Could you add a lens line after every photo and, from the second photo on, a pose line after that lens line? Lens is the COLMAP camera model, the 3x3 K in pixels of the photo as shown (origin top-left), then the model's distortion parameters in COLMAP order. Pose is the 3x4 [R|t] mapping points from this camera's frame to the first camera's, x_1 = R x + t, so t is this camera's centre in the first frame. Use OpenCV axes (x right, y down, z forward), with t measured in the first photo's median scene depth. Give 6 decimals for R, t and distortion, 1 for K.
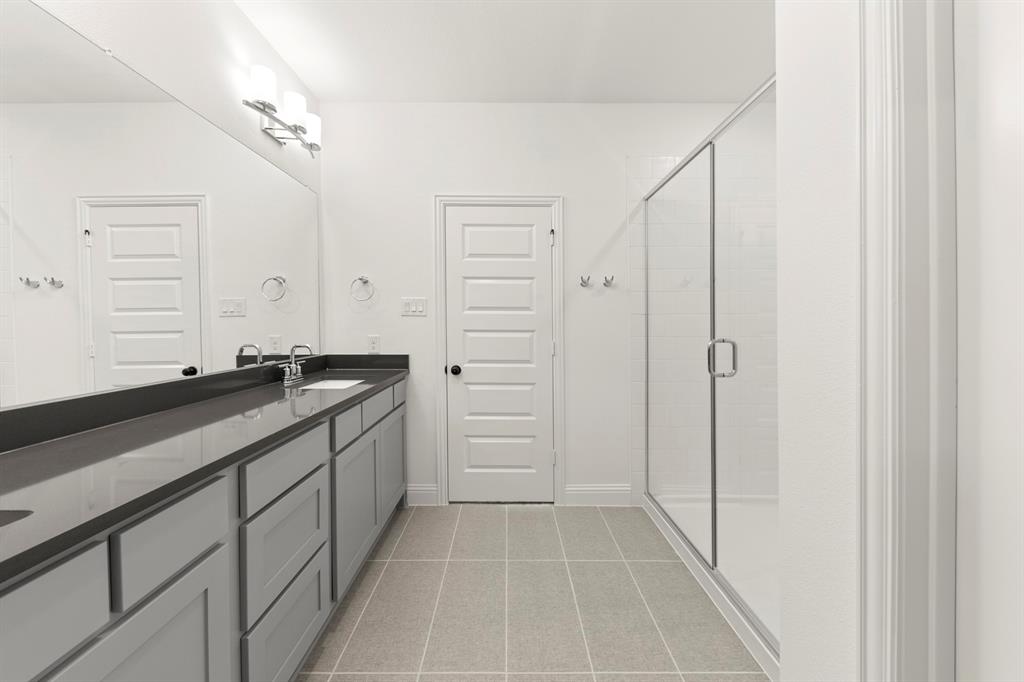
lens RADIAL K [[361.2, 0, 508.4], [0, 361.2, 330.6], [0, 0, 1]] dist [-0.000997, -0.000607]
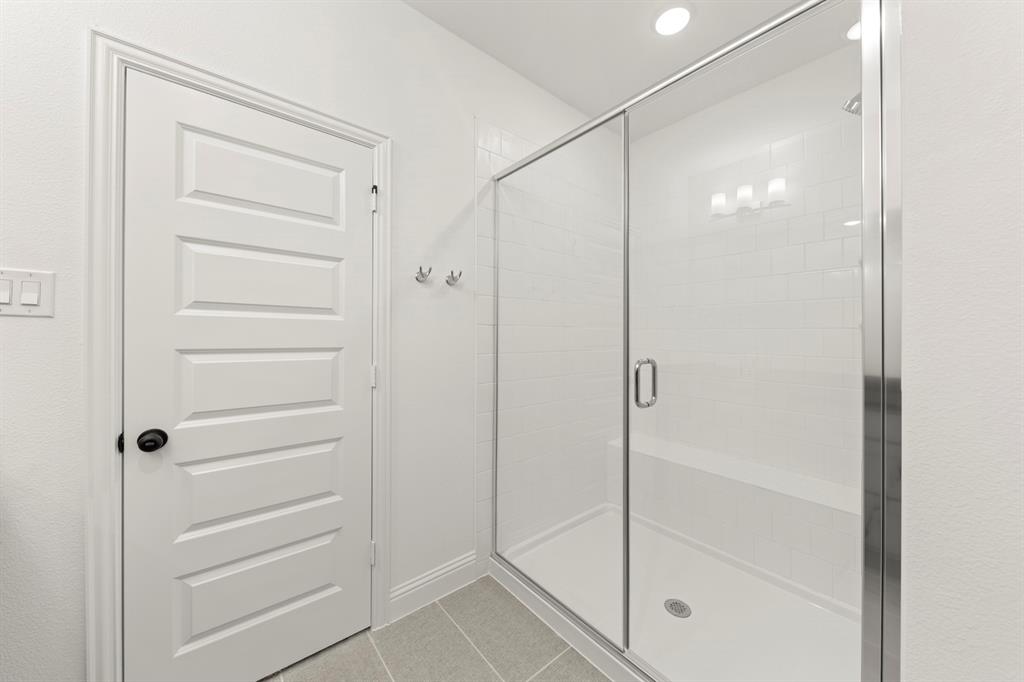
lens RADIAL K [[361.2, 0, 514.1], [0, 361.2, 331.3], [0, 0, 1]] dist [-0.000997, -0.000607]
pose [[0.771335, 0.011234, 0.636330, -0.085348], [0.004280, 0.999730, -0.022837, -0.013214], [-0.636414, 0.020339, 0.771079, 0.367081]]
